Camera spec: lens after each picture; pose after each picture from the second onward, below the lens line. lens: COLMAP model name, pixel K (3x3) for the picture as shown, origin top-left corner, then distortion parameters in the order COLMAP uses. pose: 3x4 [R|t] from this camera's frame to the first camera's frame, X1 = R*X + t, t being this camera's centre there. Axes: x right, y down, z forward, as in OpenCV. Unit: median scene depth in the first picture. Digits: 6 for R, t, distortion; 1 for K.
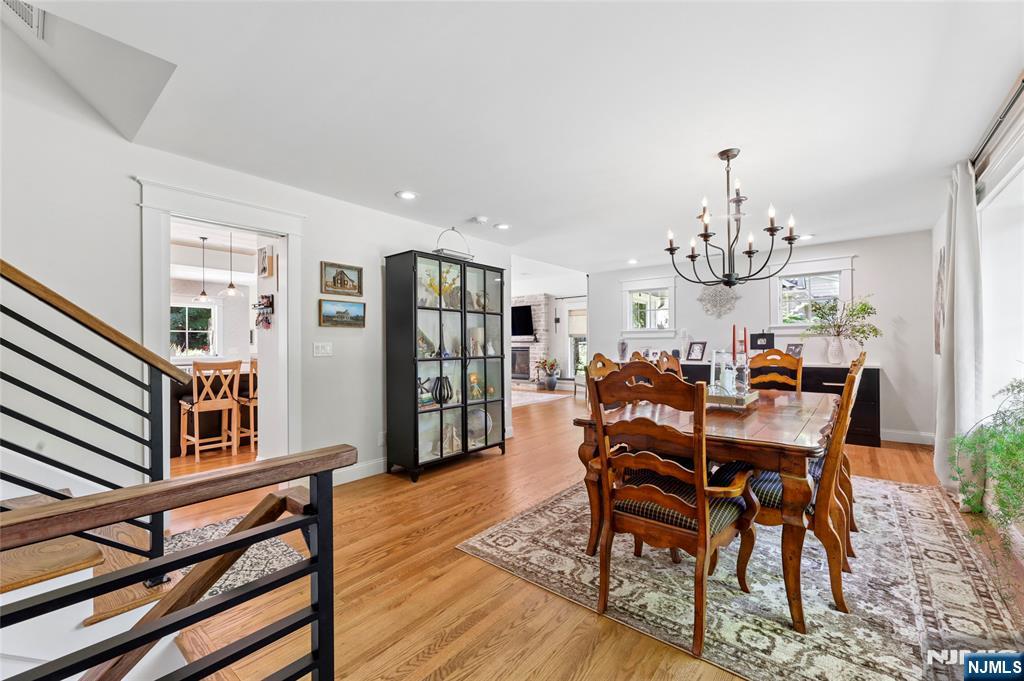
lens RADIAL K [[425.5, 0, 510.5], [0, 425.5, 343.3], [0, 0, 1]] dist [0.001965, -0.001054]
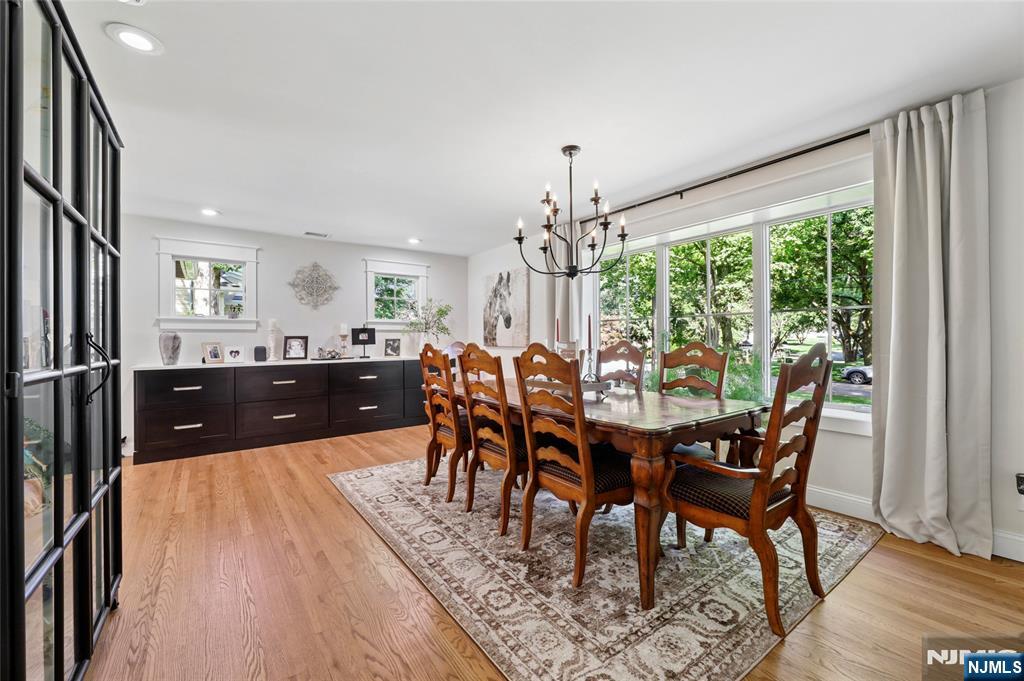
lens RADIAL K [[425.5, 0, 478.3], [0, 425.5, 338.9], [0, 0, 1]] dist [0.001965, -0.001054]
pose [[0.234981, 0.010075, 0.971948, -0.289995], [0.003736, 0.999930, -0.011268, 0.013130], [-0.971993, 0.006279, 0.234926, 0.517574]]
